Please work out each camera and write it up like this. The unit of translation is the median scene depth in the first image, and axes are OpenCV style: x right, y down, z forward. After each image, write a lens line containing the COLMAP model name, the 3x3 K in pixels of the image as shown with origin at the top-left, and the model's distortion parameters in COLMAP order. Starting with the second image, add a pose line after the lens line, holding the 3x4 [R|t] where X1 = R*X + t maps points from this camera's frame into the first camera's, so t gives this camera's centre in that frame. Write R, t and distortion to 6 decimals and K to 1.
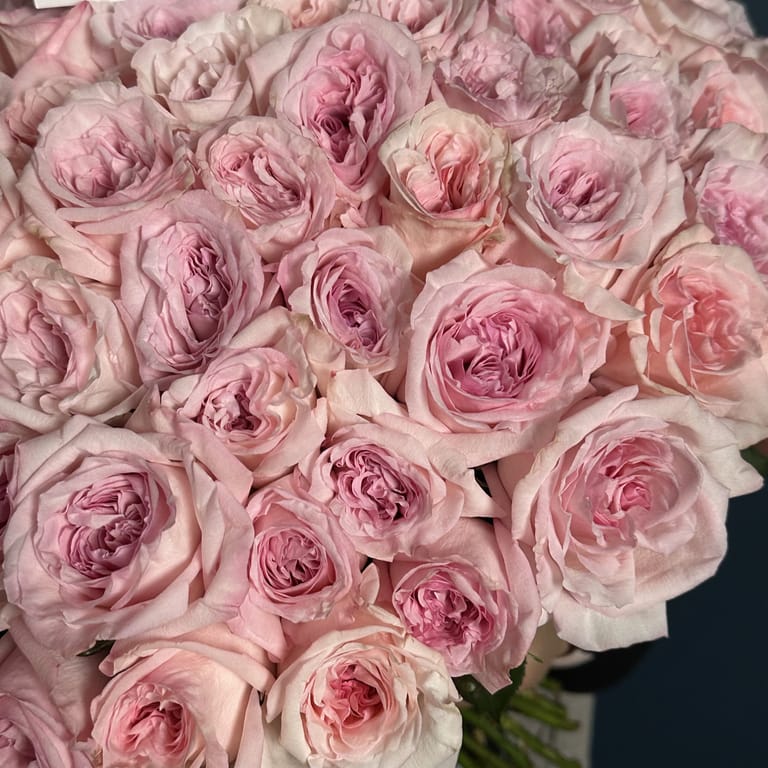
lens RADIAL K [[1161.4, 0, 385.1], [0, 1161.4, 360.9], [0, 0, 1]] dist [0.129002, -0.007851]
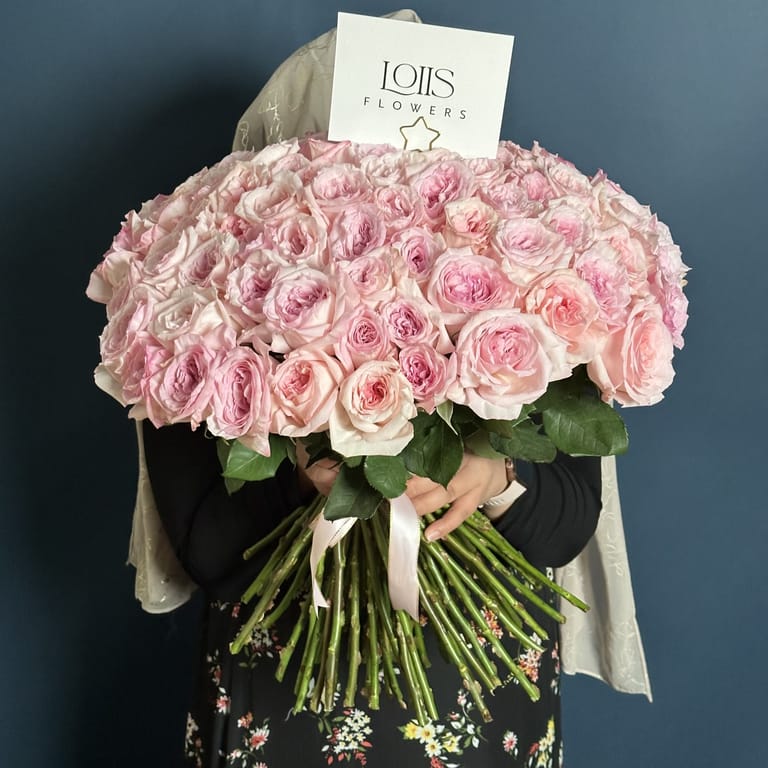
lens RADIAL K [[1389.9, 0, 383.5], [0, 1389.9, 366.4], [0, 0, 1]] dist [0.157658, -0.118839]
pose [[0.955981, 0.228330, -0.184298, 0.490945], [-0.271814, 0.925690, -0.263086, 0.944573], [0.110533, 0.301600, 0.947006, -1.697419]]
